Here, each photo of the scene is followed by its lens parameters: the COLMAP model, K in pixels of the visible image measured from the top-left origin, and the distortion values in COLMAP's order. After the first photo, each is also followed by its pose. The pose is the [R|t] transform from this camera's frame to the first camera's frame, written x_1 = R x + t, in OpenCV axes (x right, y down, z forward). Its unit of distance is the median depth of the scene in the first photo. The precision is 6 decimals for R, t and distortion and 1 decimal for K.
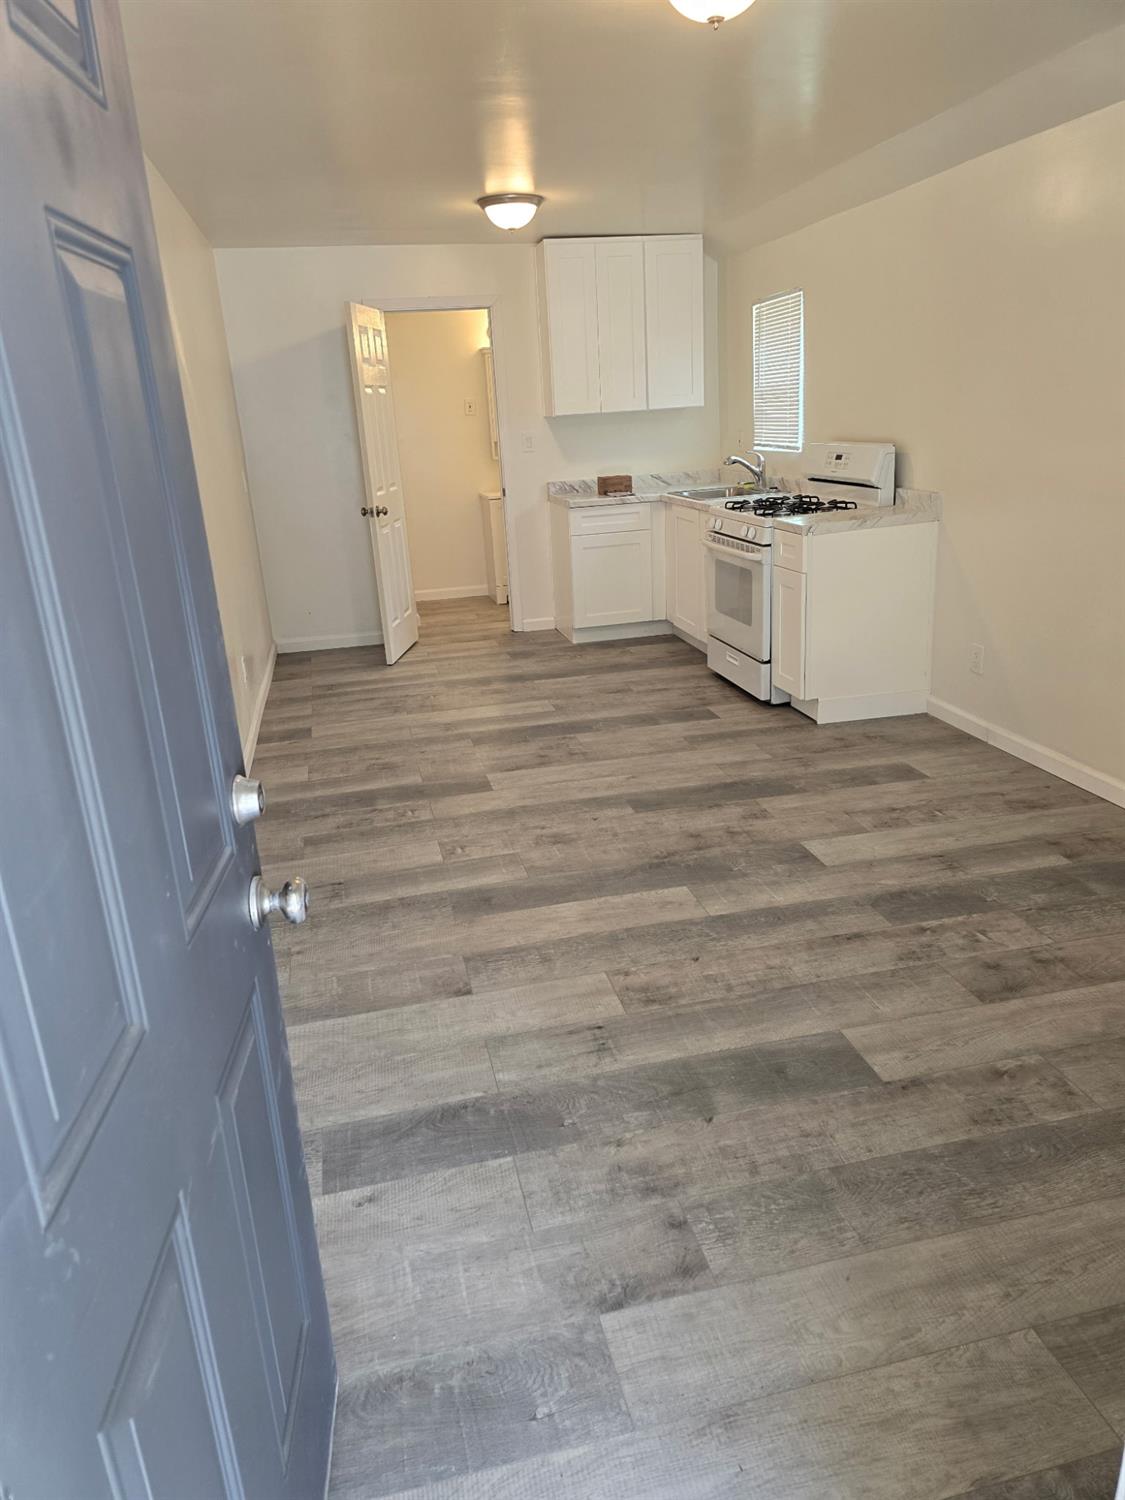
lens RADIAL K [[1028.9, 0, 560.5], [0, 1028.9, 748.2], [0, 0, 1]] dist [0.069480, -0.015833]
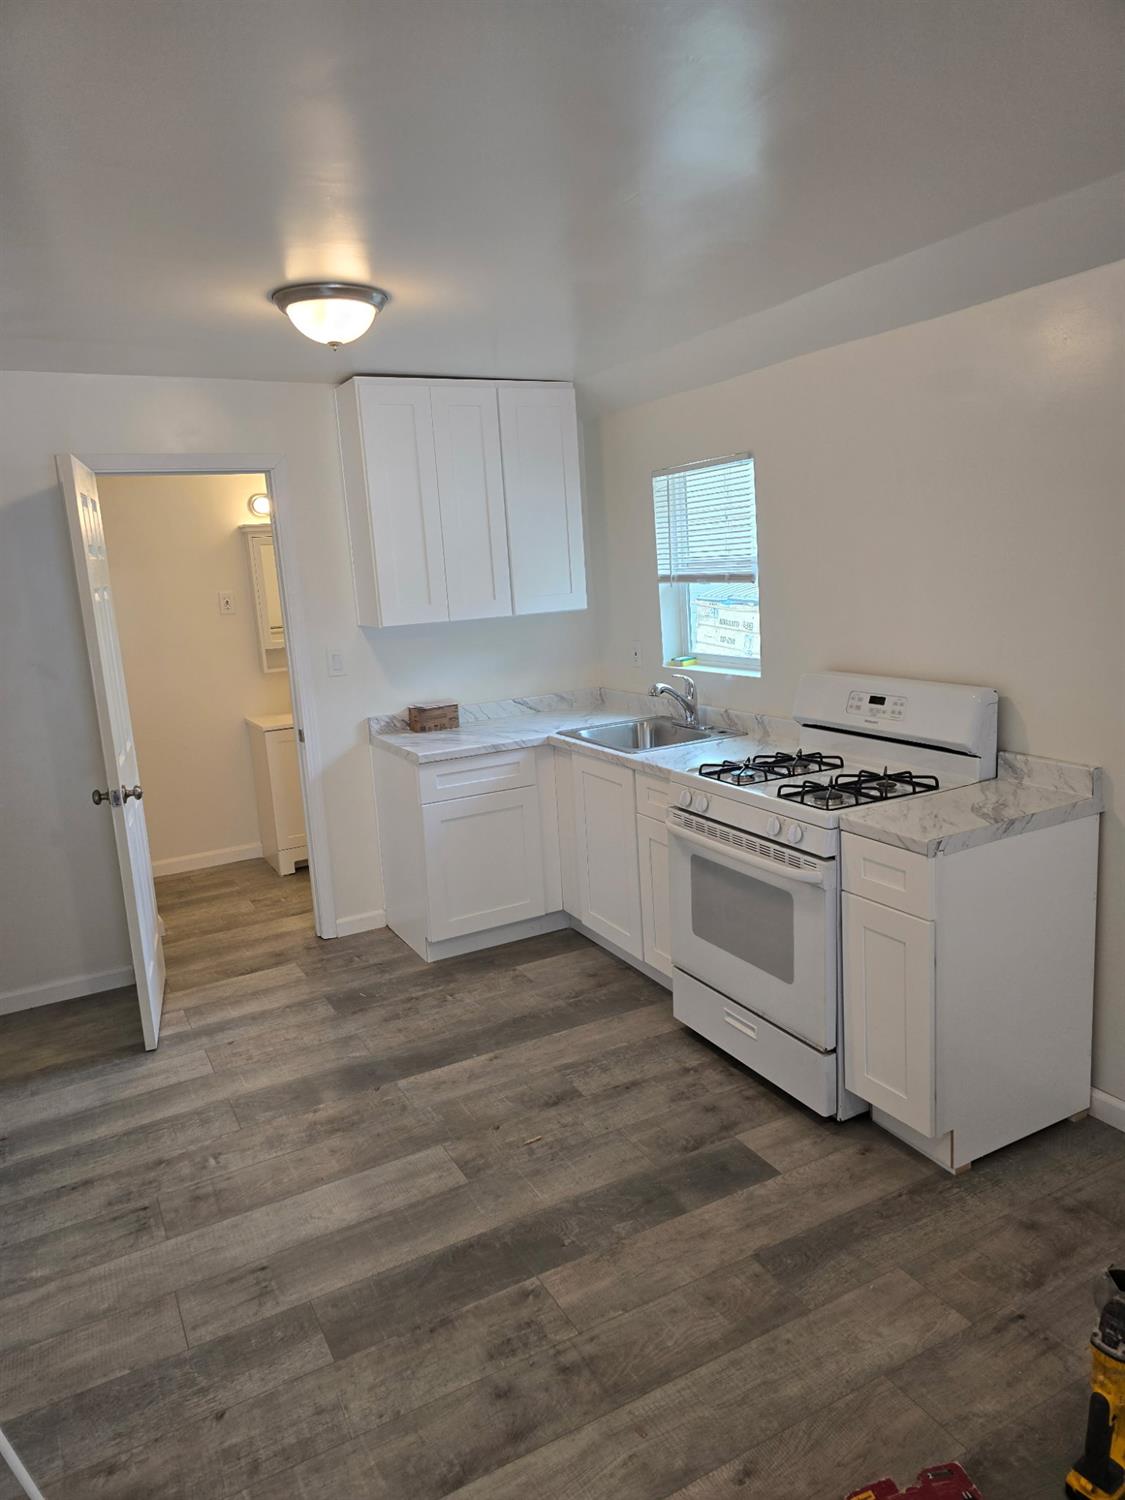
lens RADIAL K [[1028.9, 0, 567.9], [0, 1028.9, 751.0], [0, 0, 1]] dist [0.069480, -0.015833]
pose [[0.963691, -0.051879, 0.261930, -0.083968], [0.089721, 0.986824, -0.134645, -0.178105], [-0.251494, 0.153257, 0.955648, 0.438333]]
